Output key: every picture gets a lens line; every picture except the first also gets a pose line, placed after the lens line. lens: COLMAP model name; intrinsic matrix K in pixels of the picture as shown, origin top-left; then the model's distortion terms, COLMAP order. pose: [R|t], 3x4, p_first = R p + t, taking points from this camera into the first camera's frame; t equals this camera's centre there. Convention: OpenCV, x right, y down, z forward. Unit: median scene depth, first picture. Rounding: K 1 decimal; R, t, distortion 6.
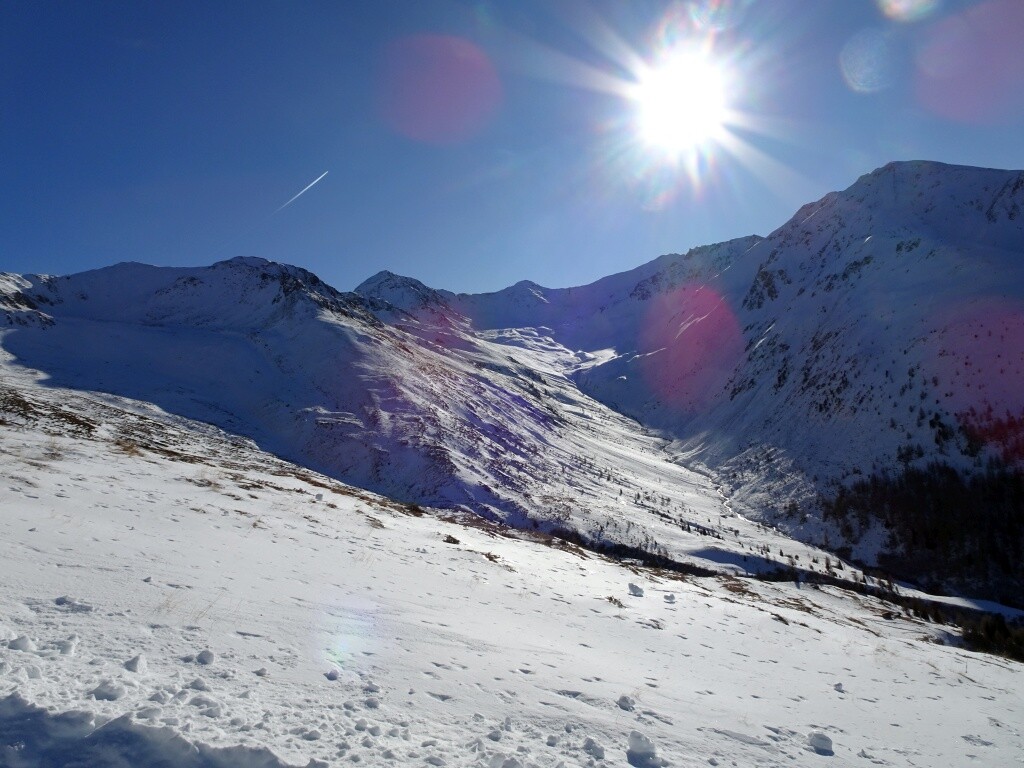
lens RADIAL K [[722.6, 0, 512.4], [0, 722.6, 384.2], [0, 0, 1]] dist [0.023724, -0.000954]
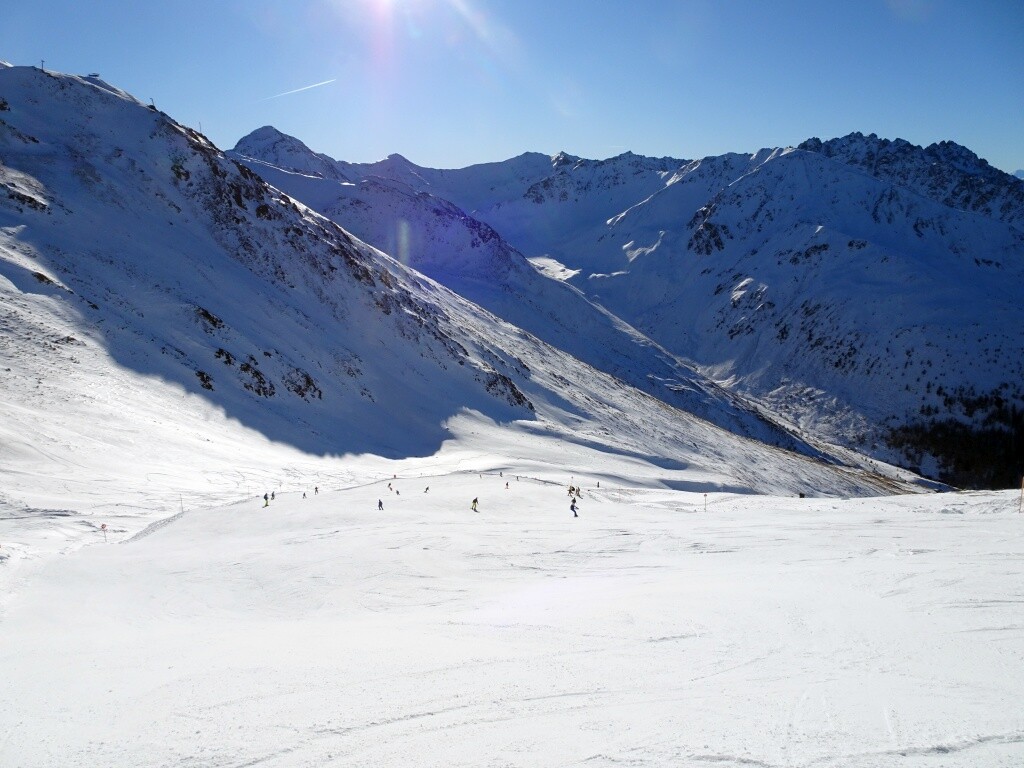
lens RADIAL K [[722.6, 0, 510.6], [0, 722.6, 383.7], [0, 0, 1]] dist [0.023724, -0.000954]
pose [[0.913496, 0.028960, 0.405816, -0.810392], [-0.114323, 0.975546, 0.187723, -0.134644], [-0.390456, -0.217879, 0.894468, -0.108877]]
